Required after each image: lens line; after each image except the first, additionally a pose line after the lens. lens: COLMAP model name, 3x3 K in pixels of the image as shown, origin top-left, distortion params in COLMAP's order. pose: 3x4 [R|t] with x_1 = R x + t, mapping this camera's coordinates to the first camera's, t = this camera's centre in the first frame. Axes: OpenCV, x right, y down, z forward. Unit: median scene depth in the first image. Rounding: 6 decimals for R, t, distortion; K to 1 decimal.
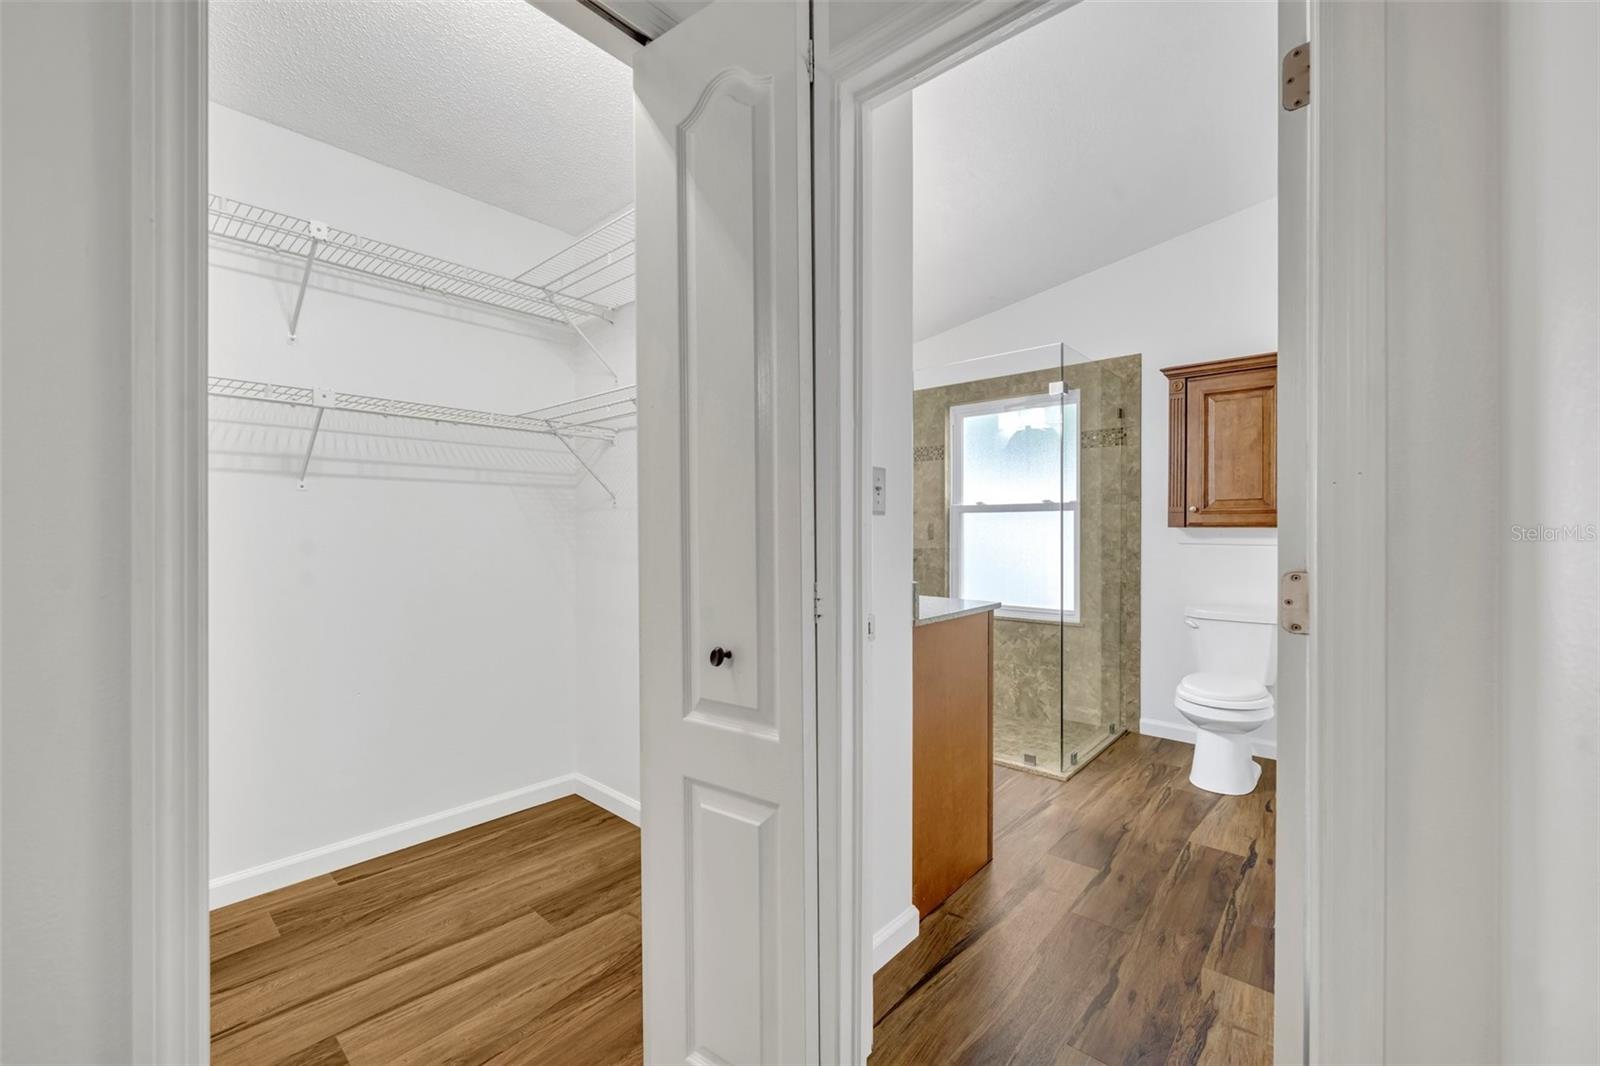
lens RADIAL K [[634.4, 0, 814.3], [0, 634.4, 530.4], [0, 0, 1]] dist [-0.000154, 0.000209]
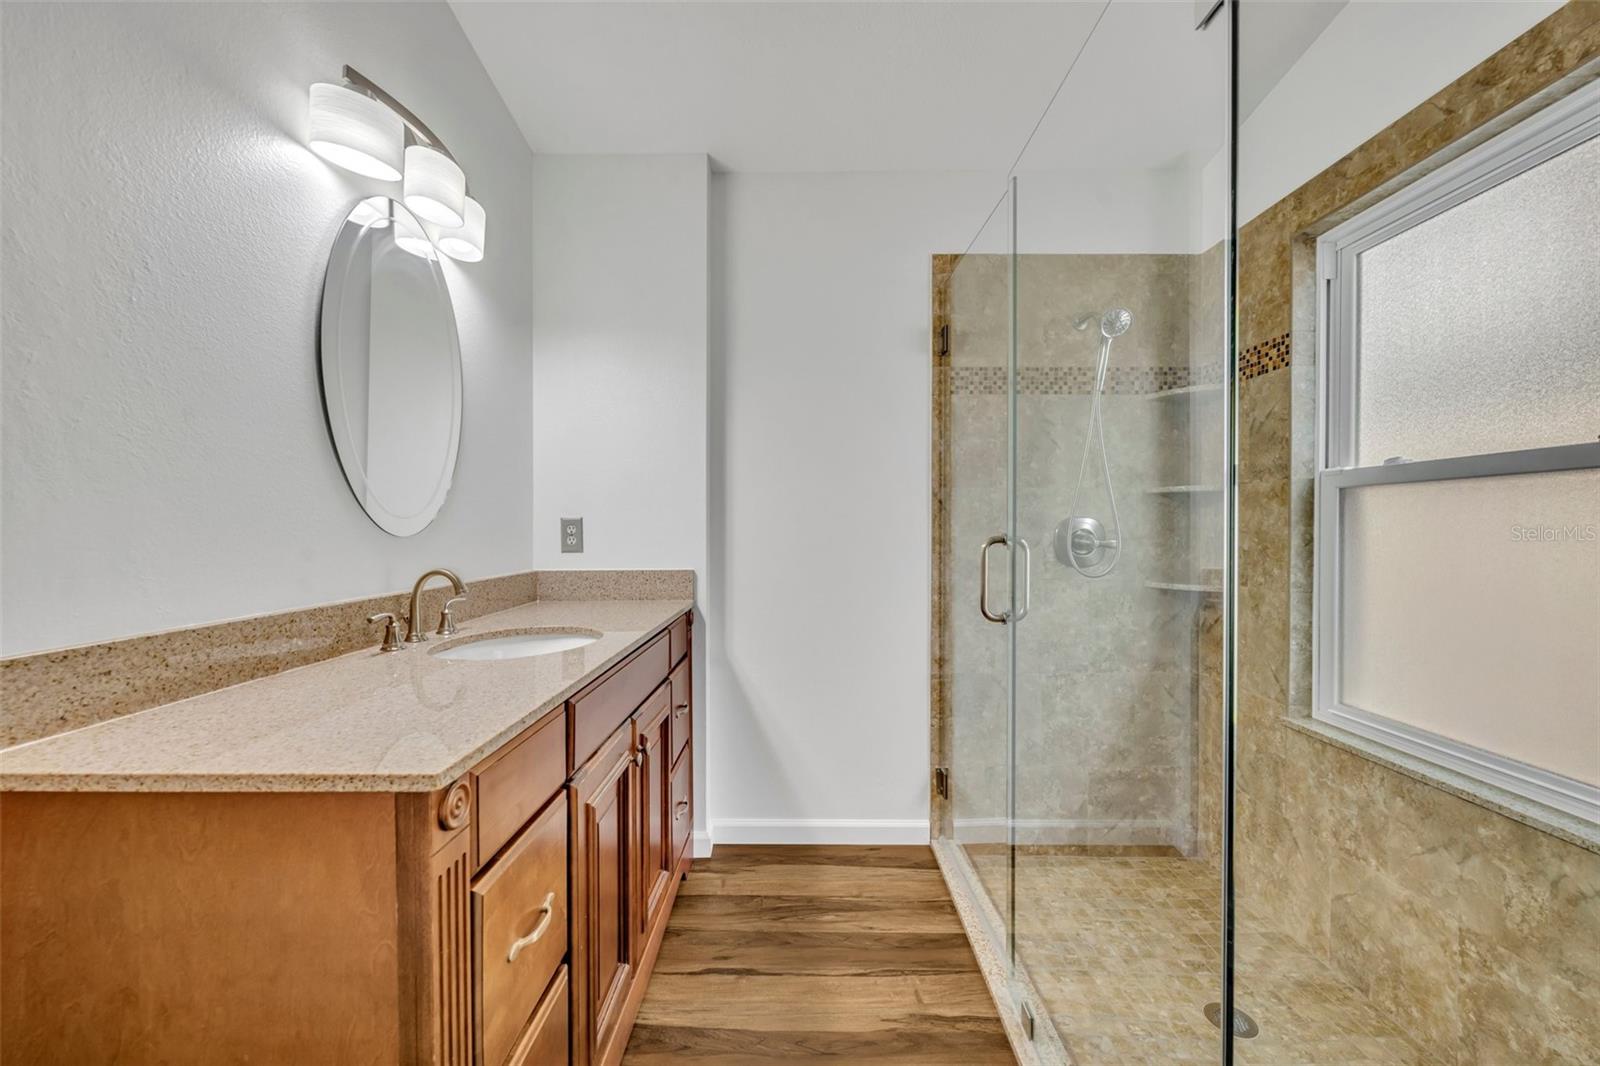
lens RADIAL K [[634.4, 0, 802.1], [0, 634.4, 535.4], [0, 0, 1]] dist [-0.000154, 0.000209]
pose [[0.650201, 0.008791, -0.759711, 0.380637], [-0.001991, 0.999949, 0.009867, -0.001125], [0.759759, -0.004903, 0.650186, 0.565965]]
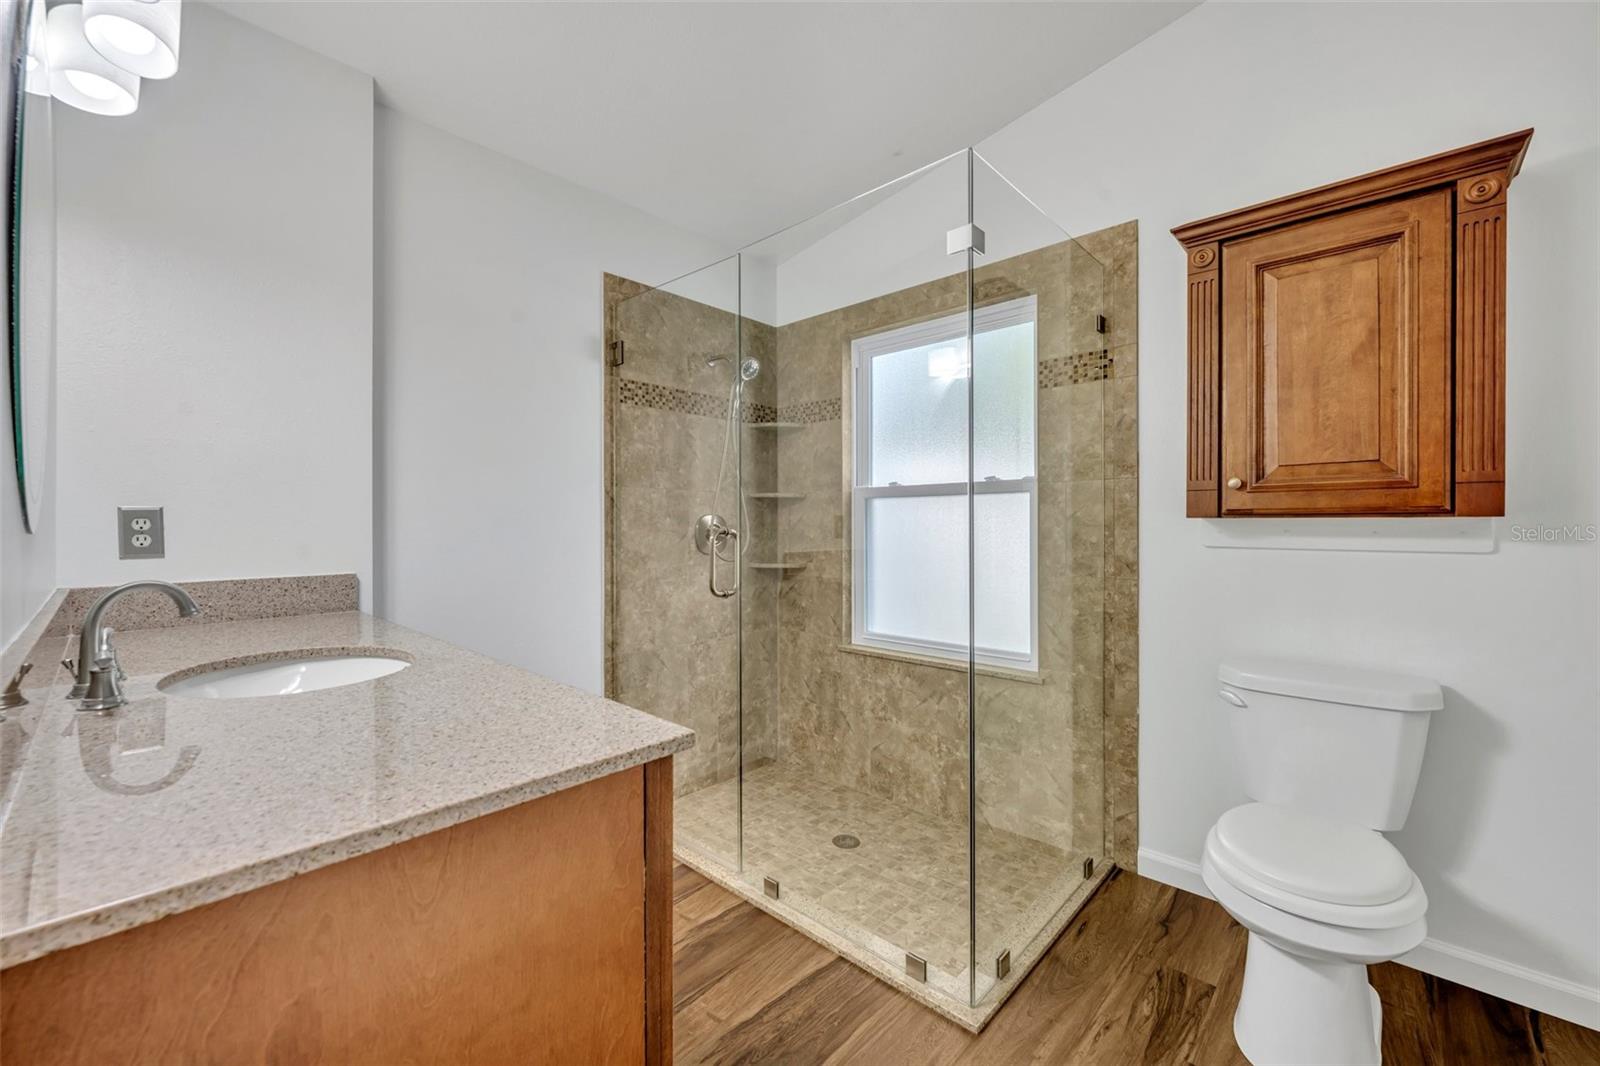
lens RADIAL K [[634.4, 0, 796.7], [0, 634.4, 525.5], [0, 0, 1]] dist [-0.000154, 0.000209]
pose [[0.999310, -0.002195, -0.037075, 0.219406], [0.002106, 0.999995, -0.002418, 0.002122], [0.037080, 0.002338, 0.999310, 0.400160]]
